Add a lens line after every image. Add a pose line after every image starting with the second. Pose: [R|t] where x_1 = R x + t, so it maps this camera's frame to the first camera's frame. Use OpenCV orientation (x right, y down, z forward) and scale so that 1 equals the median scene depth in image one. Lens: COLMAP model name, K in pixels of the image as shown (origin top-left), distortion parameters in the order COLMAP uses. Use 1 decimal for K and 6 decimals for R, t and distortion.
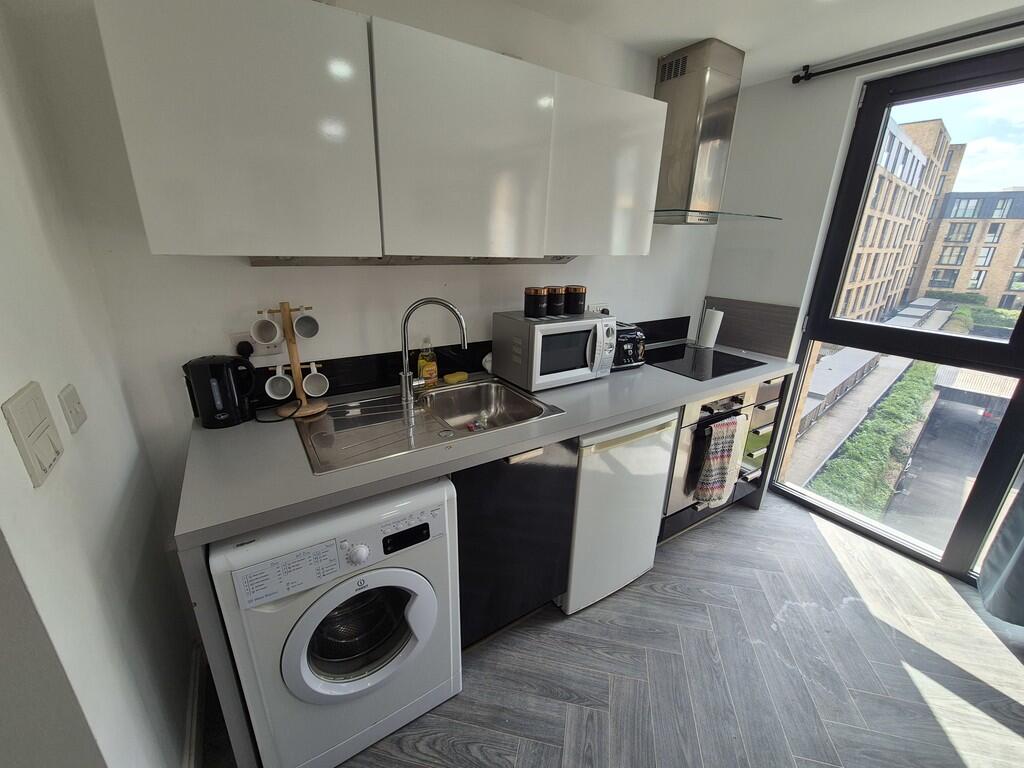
lens RADIAL K [[419.9, 0, 513.1], [0, 419.9, 385.1], [0, 0, 1]] dist [-0.000040, -0.001355]
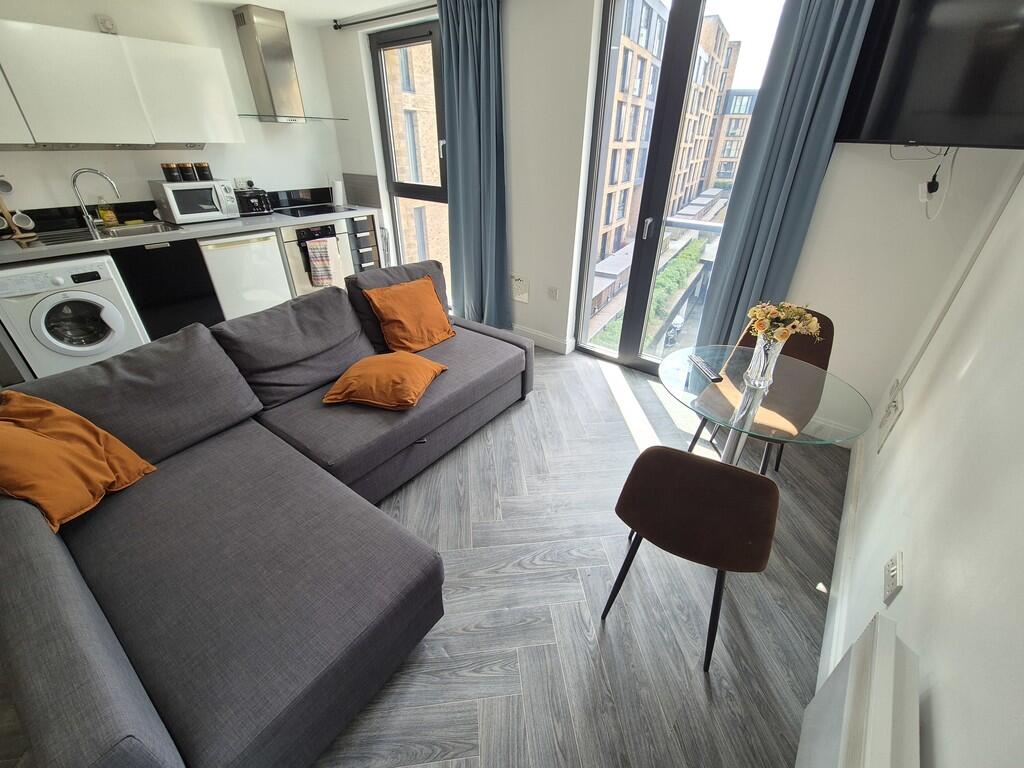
lens RADIAL K [[419.9, 0, 511.2], [0, 419.9, 383.4], [0, 0, 1]] dist [-0.000040, -0.001355]
pose [[0.946579, -0.171284, 0.273220, 0.704129], [0.115086, 0.970914, 0.209958, 0.415535], [-0.301235, -0.167298, 0.938759, -1.120347]]
